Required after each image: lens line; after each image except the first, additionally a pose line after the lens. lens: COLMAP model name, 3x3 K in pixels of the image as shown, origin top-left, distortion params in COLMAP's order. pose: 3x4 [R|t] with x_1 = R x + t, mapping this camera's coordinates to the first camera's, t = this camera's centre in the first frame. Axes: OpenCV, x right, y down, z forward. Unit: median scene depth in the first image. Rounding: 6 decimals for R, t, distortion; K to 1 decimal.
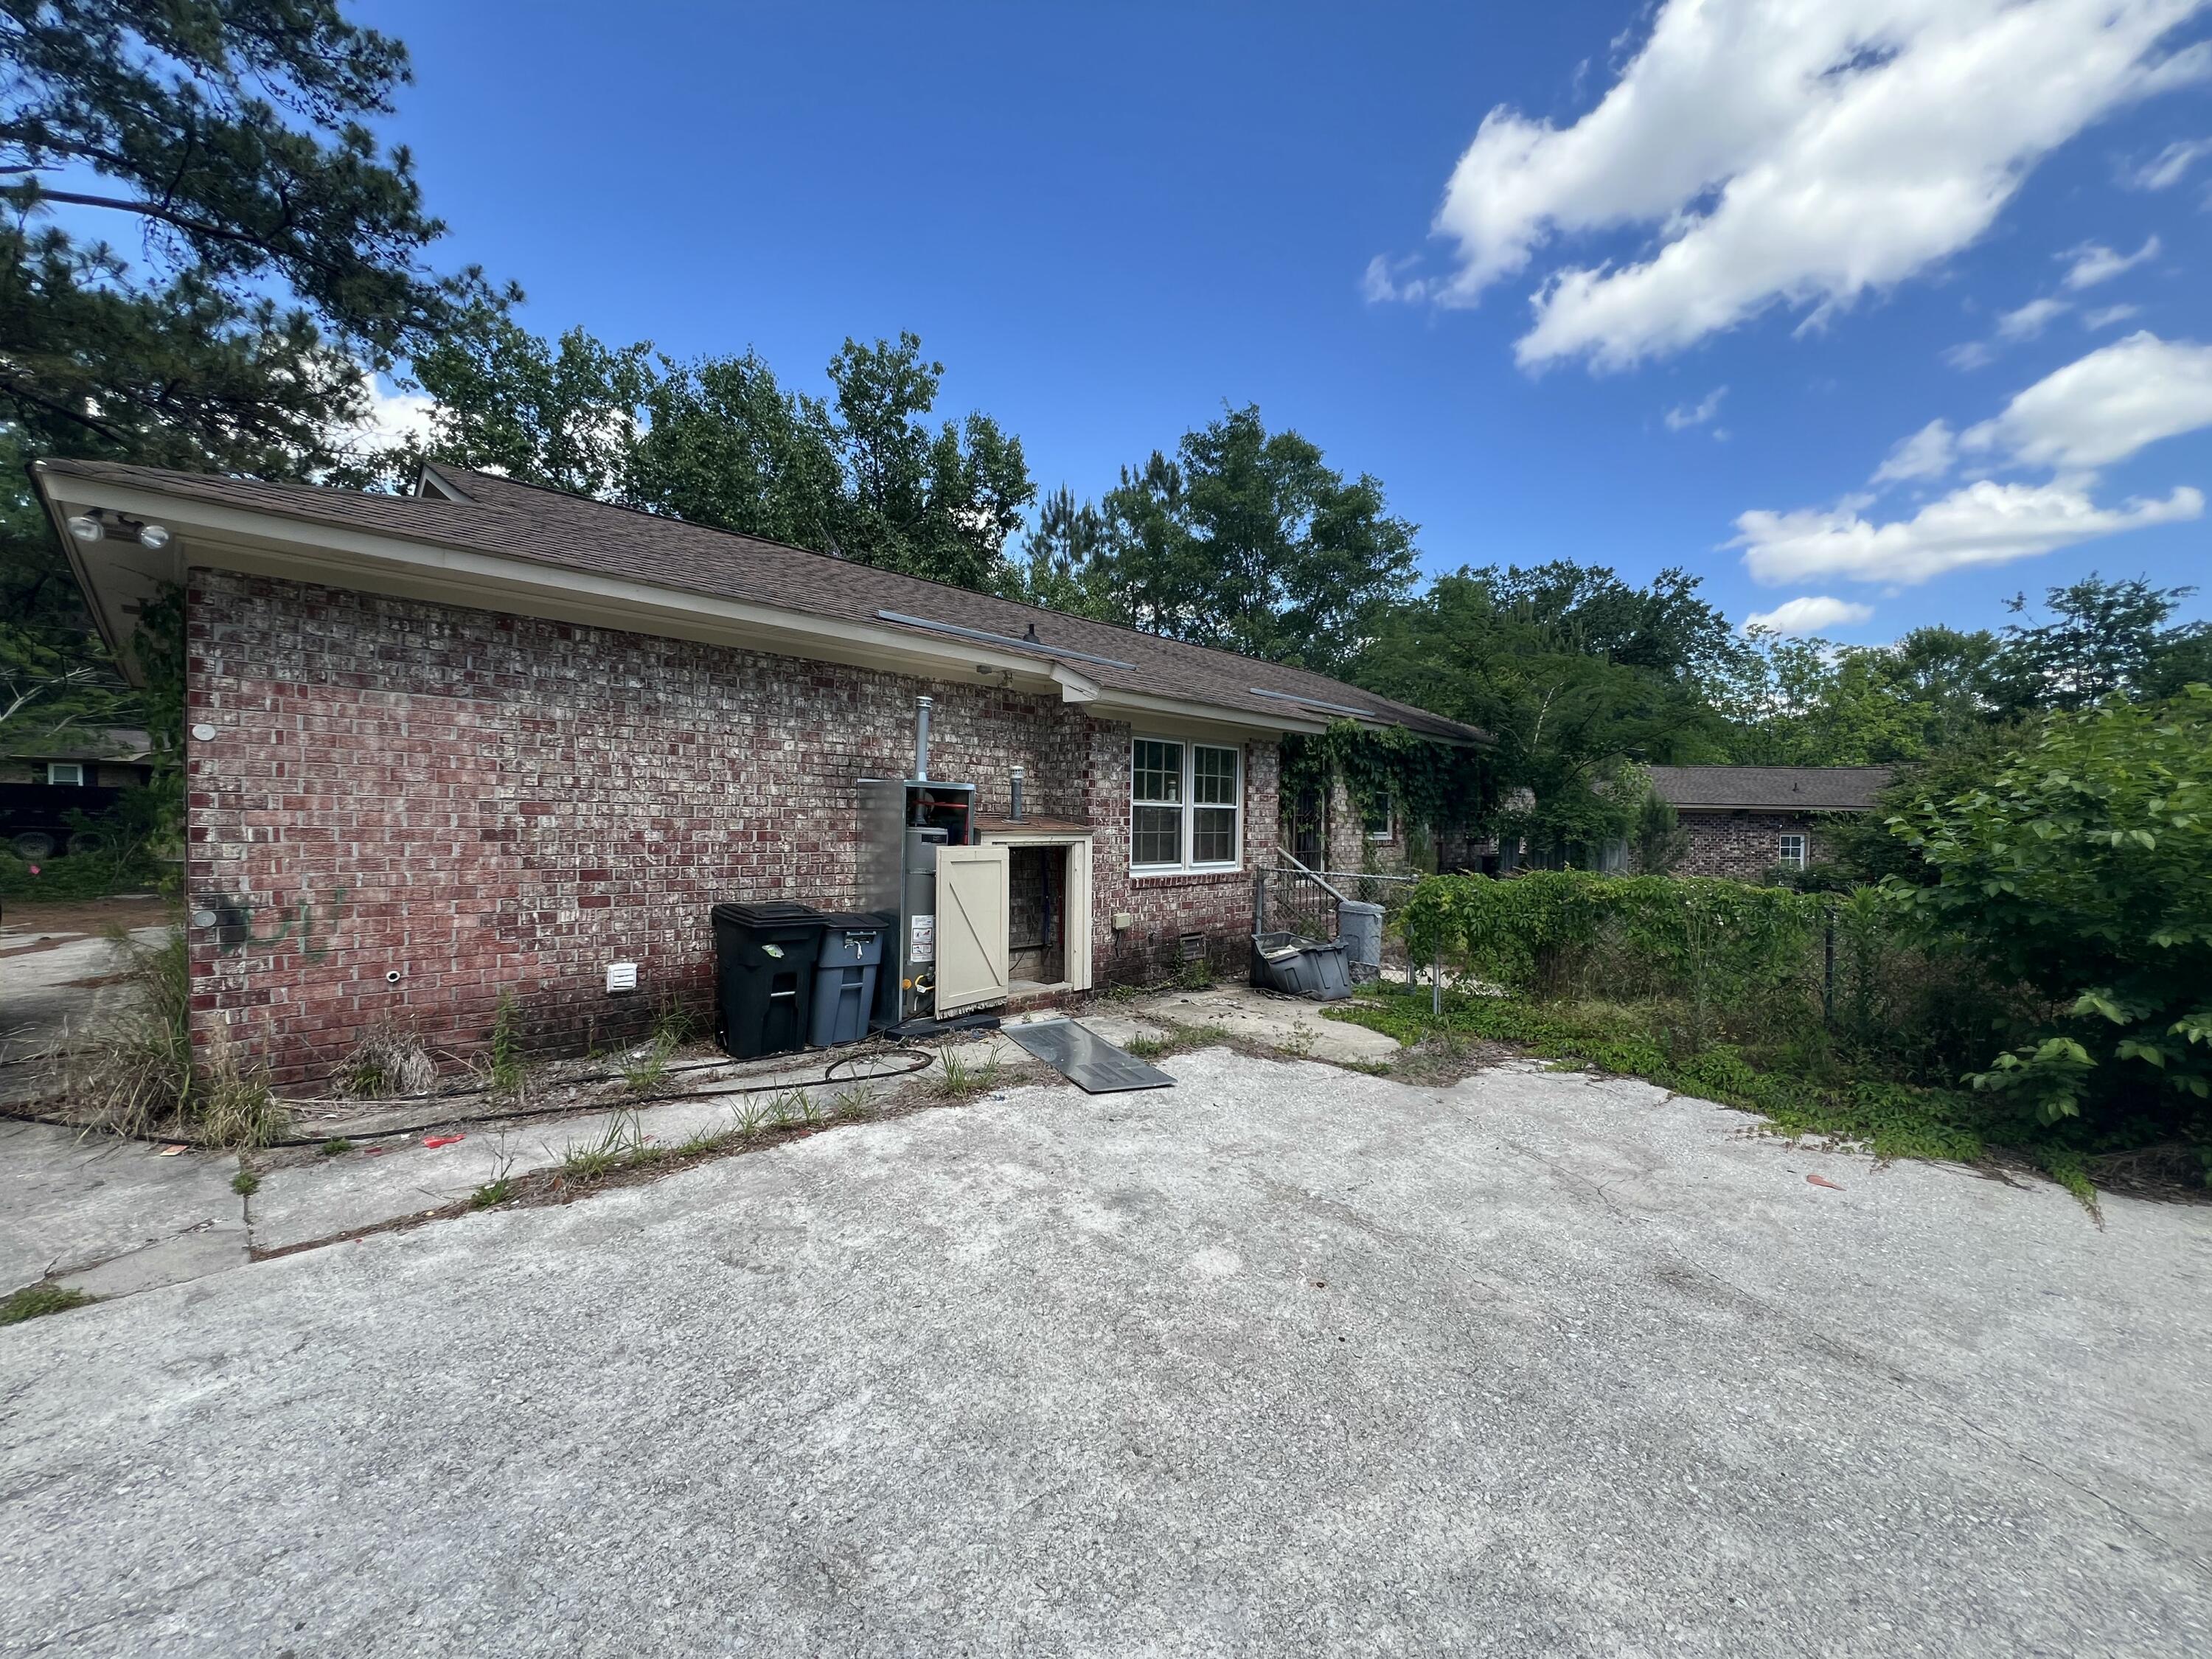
lens RADIAL K [[889.9, 0, 1105.8], [0, 889.9, 837.4], [0, 0, 1]] dist [-0.001098, 0.000754]
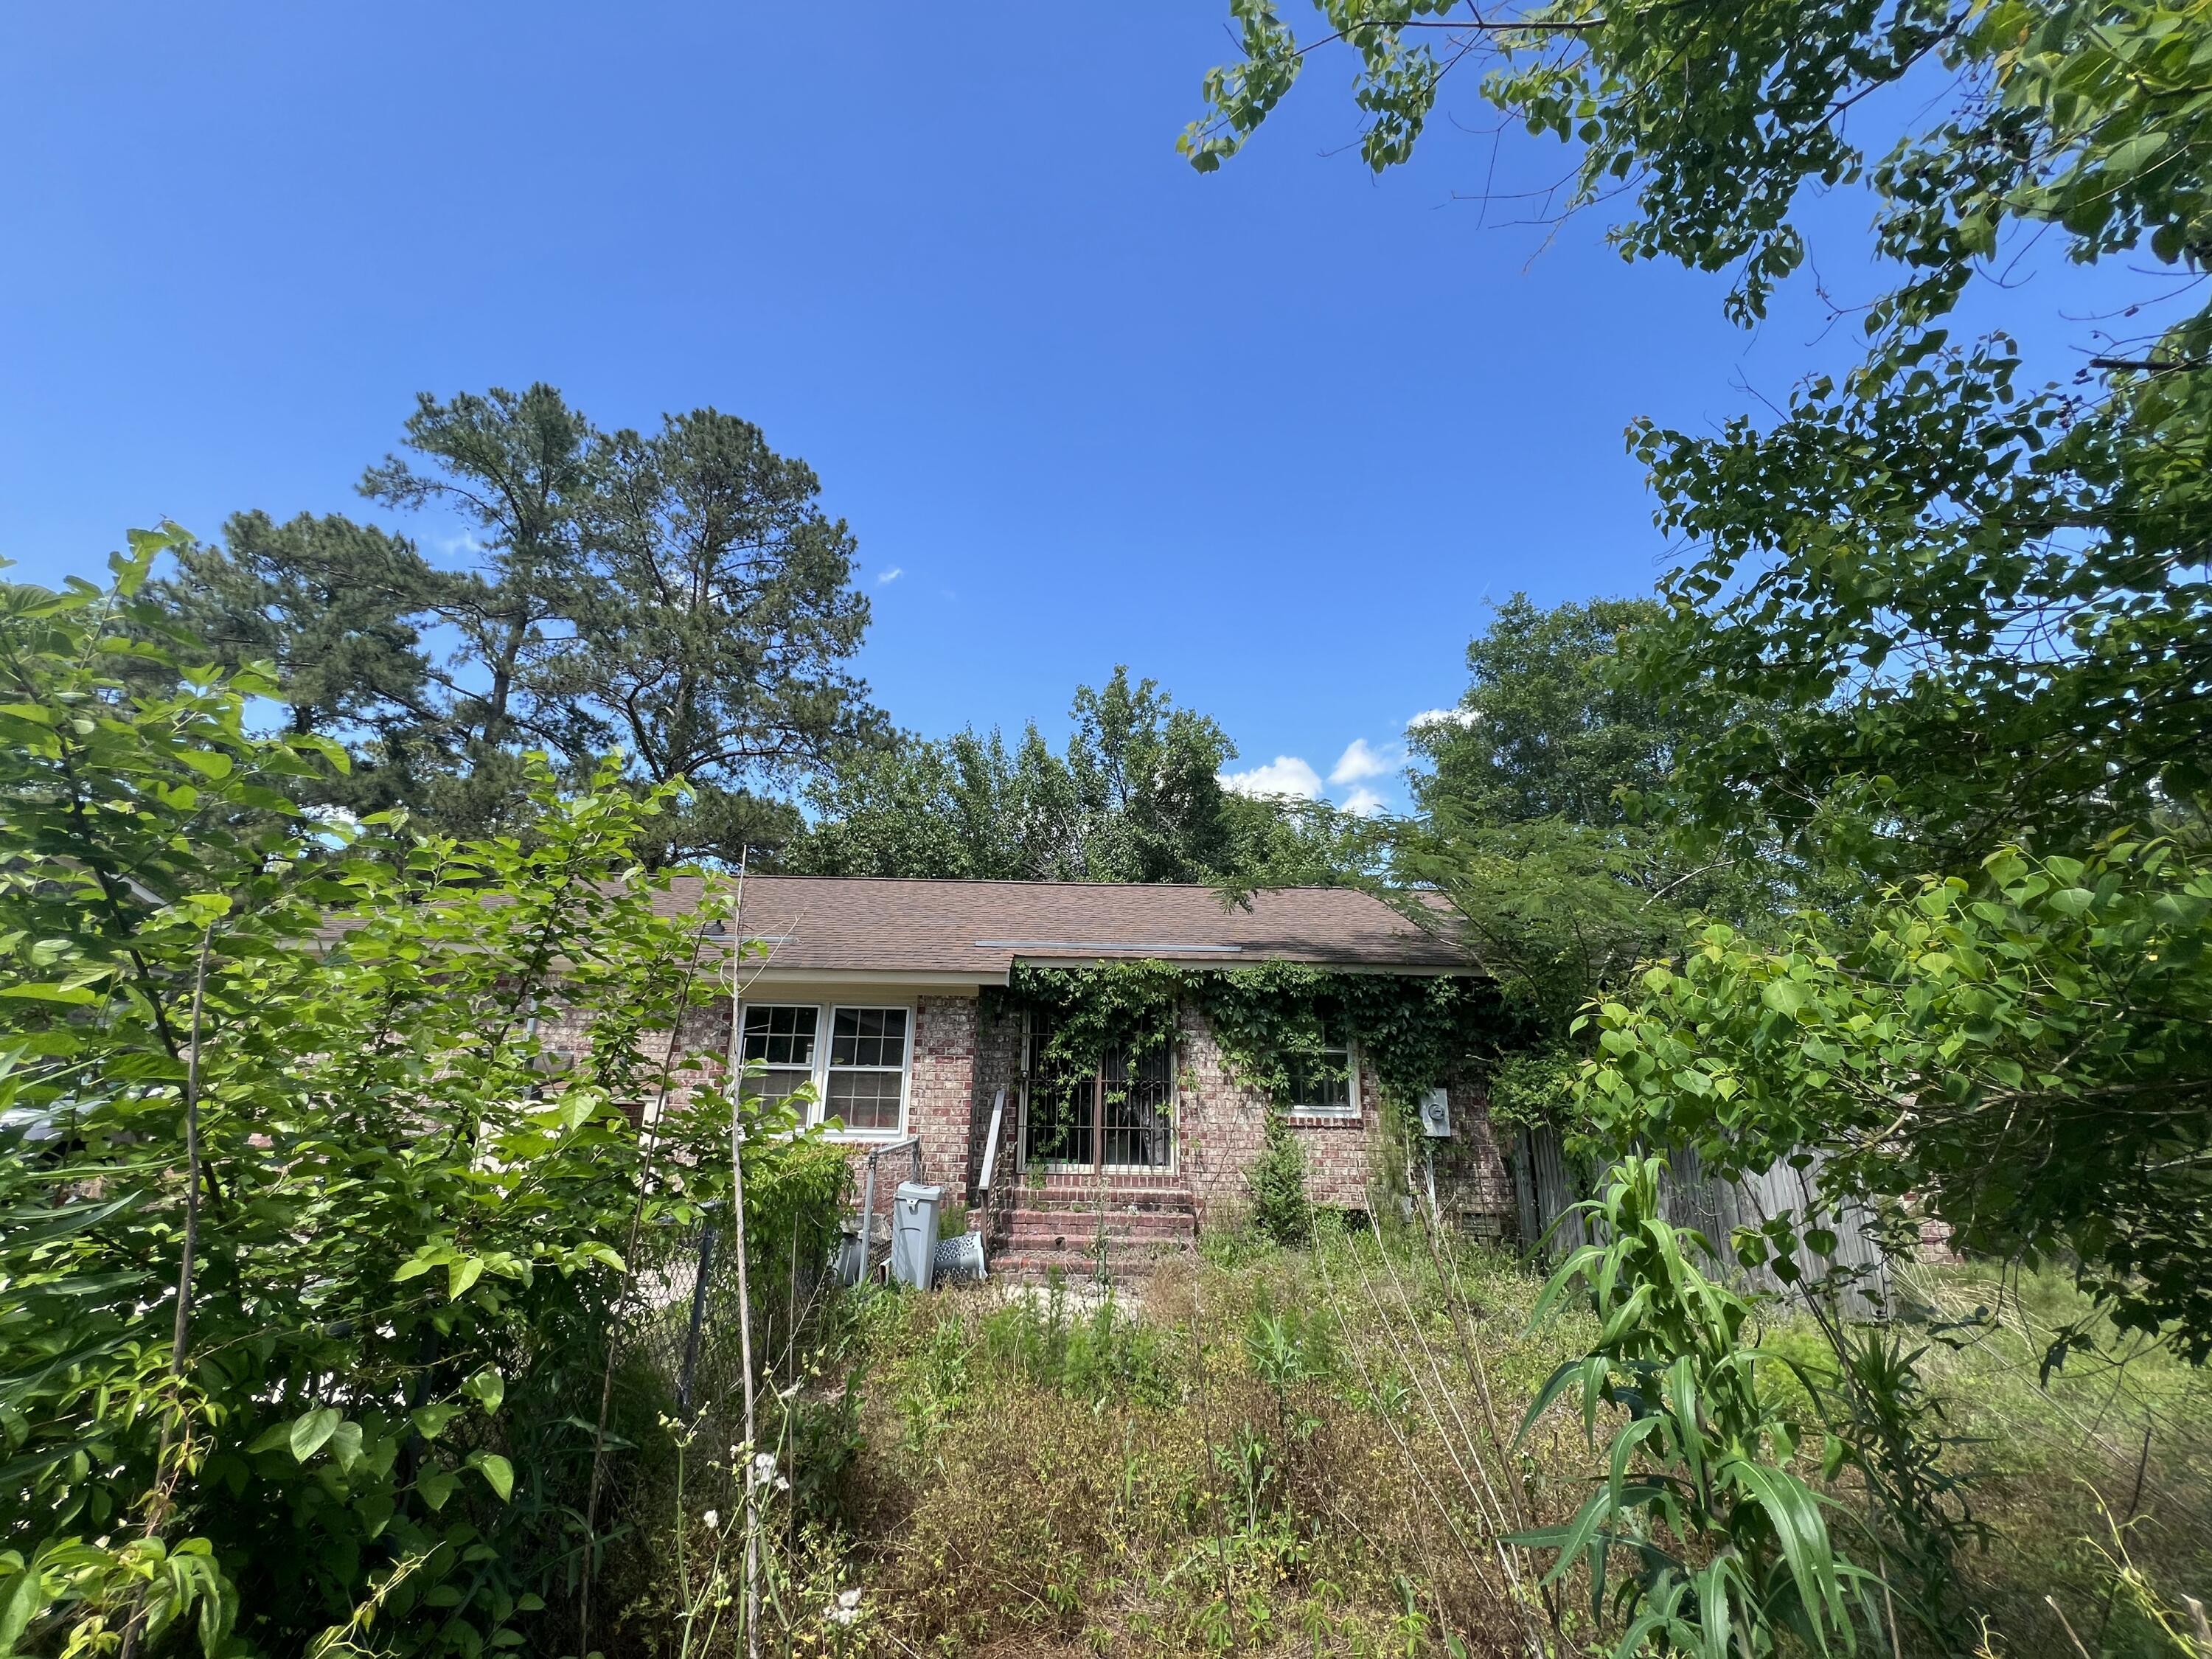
lens RADIAL K [[889.9, 0, 1105.8], [0, 889.9, 837.4], [0, 0, 1]] dist [-0.001098, 0.000754]
pose [[0.698509, -0.194293, -0.688720, 1.637858], [-0.024630, 0.955338, -0.294488, 0.005019], [0.715178, 0.222665, 0.662526, 0.779893]]
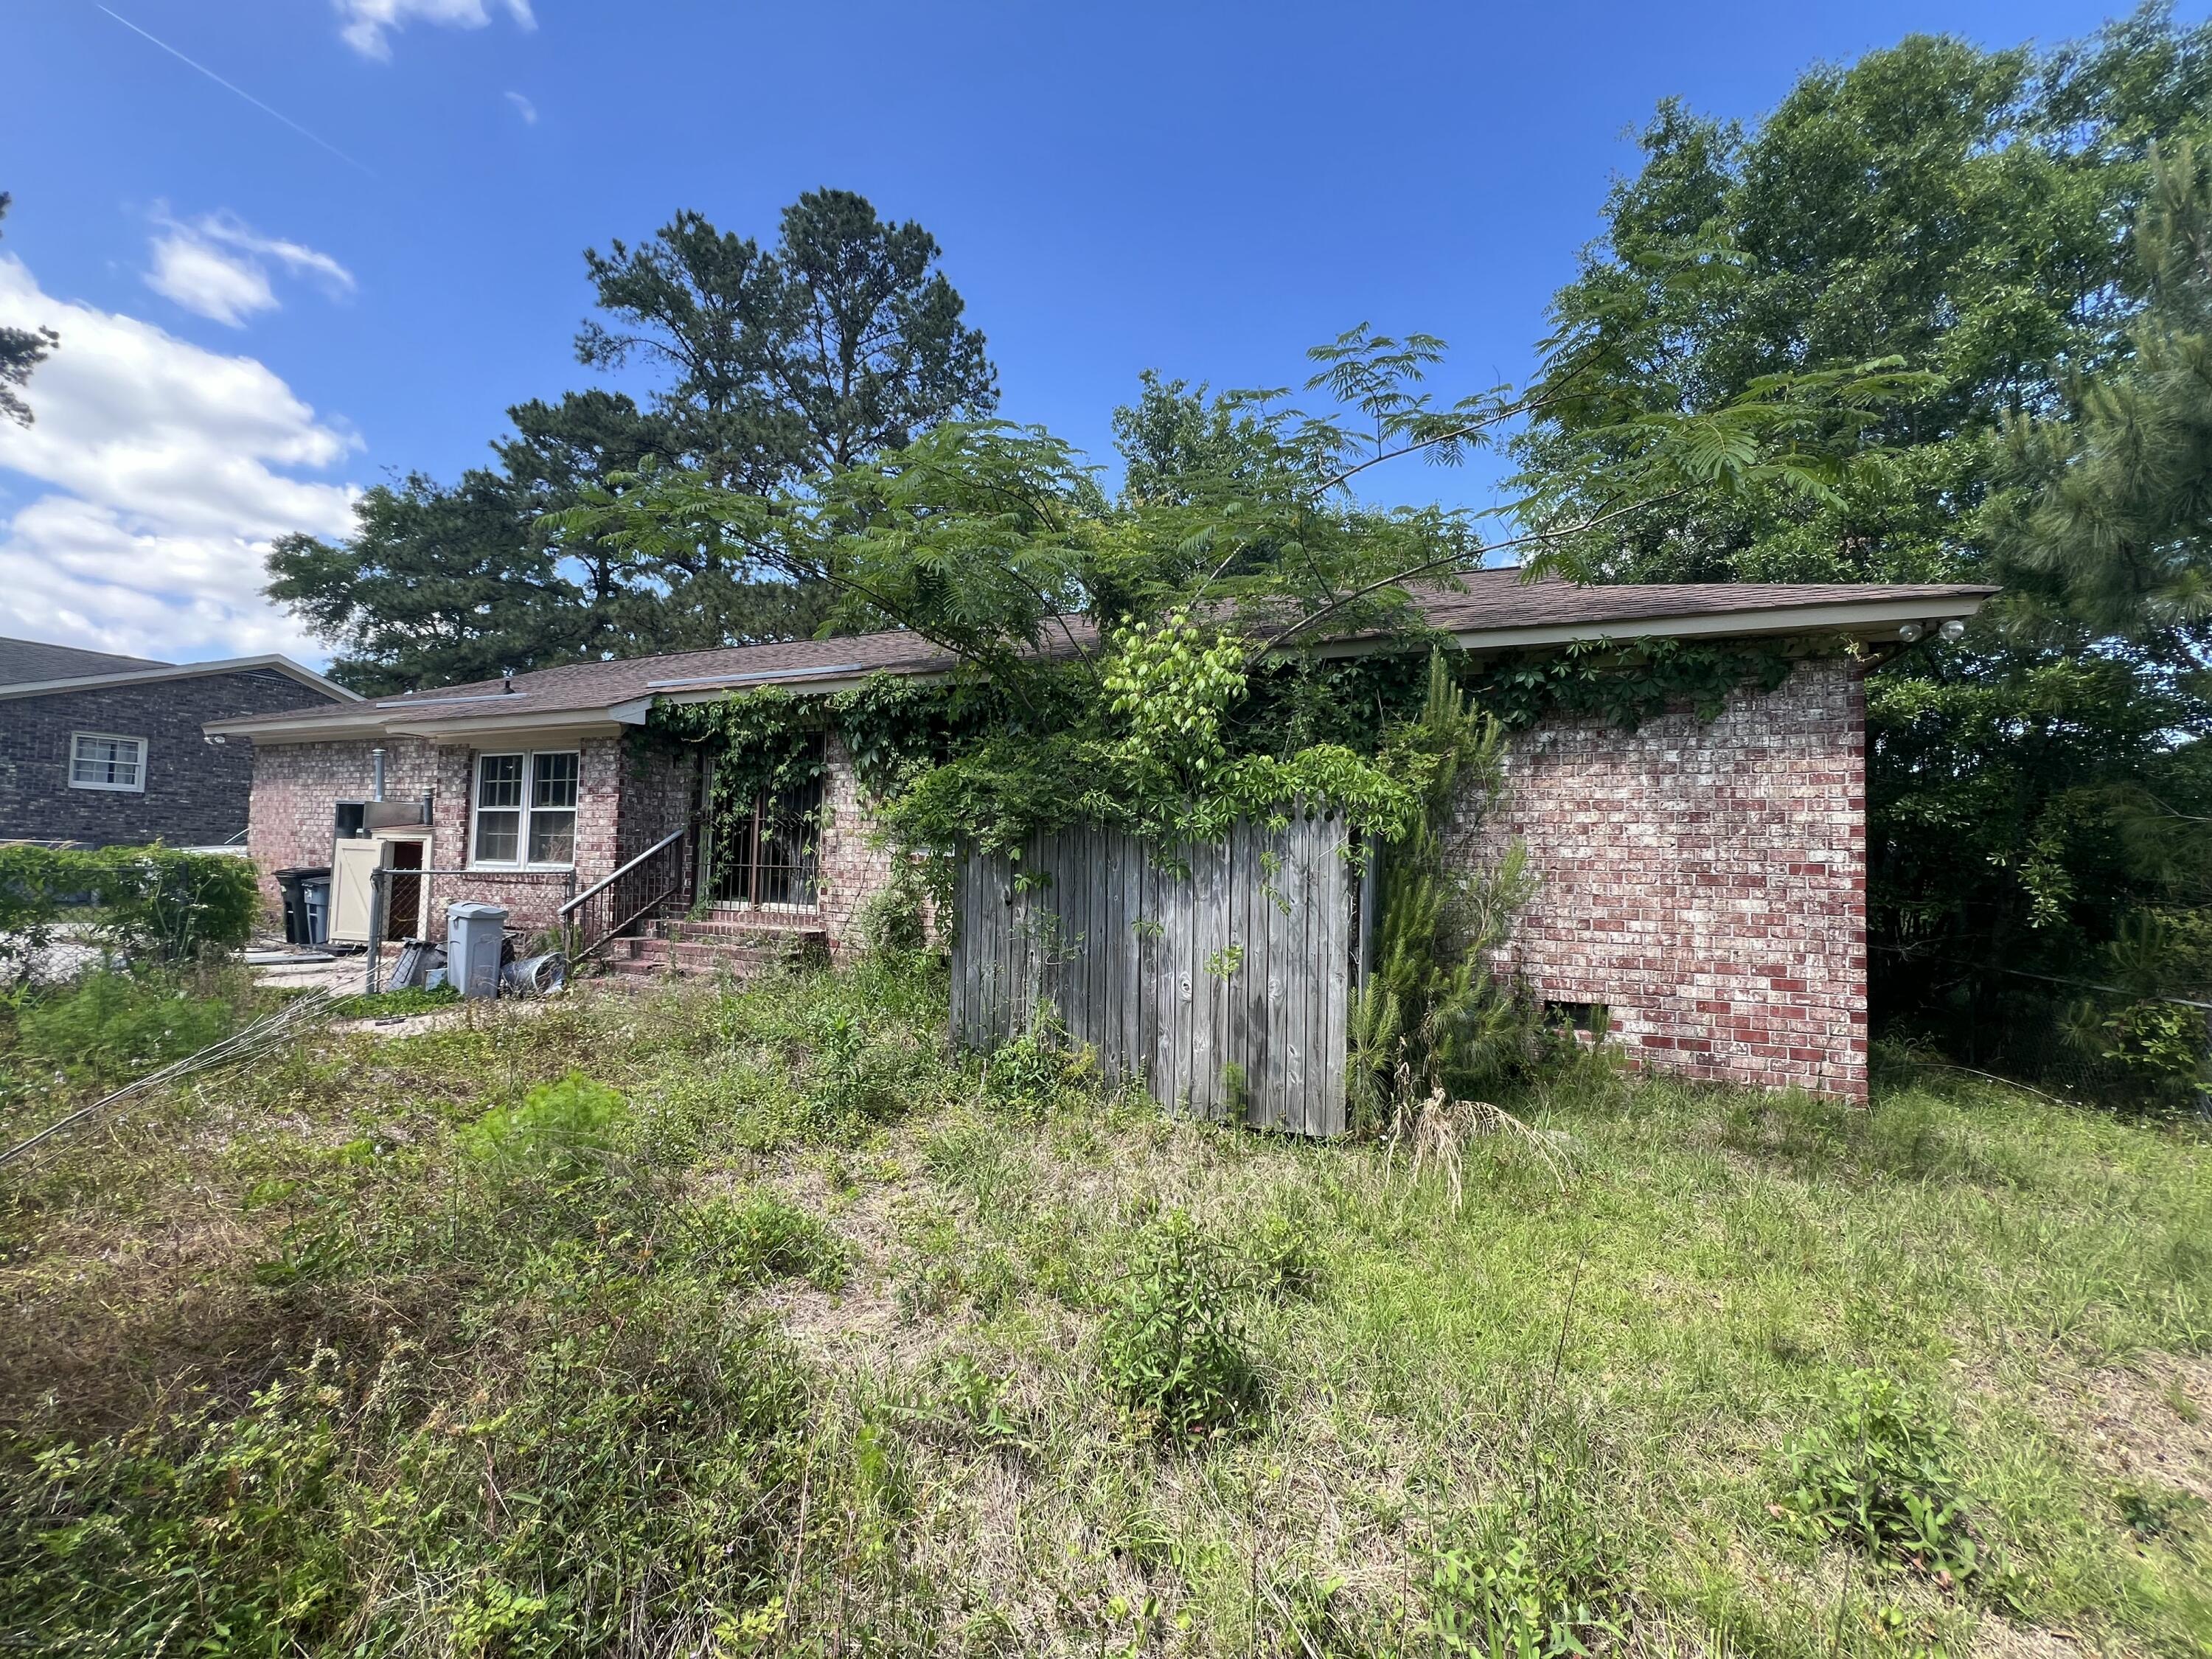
lens RADIAL K [[891.7, 0, 1109.5], [0, 891.7, 825.0], [0, 0, 1]] dist [-0.003135, -0.000228]
pose [[0.347122, -0.048444, -0.936568, 2.096795], [-0.041733, 0.996878, -0.067031, 0.040689], [0.936891, 0.062353, 0.344016, 1.998692]]
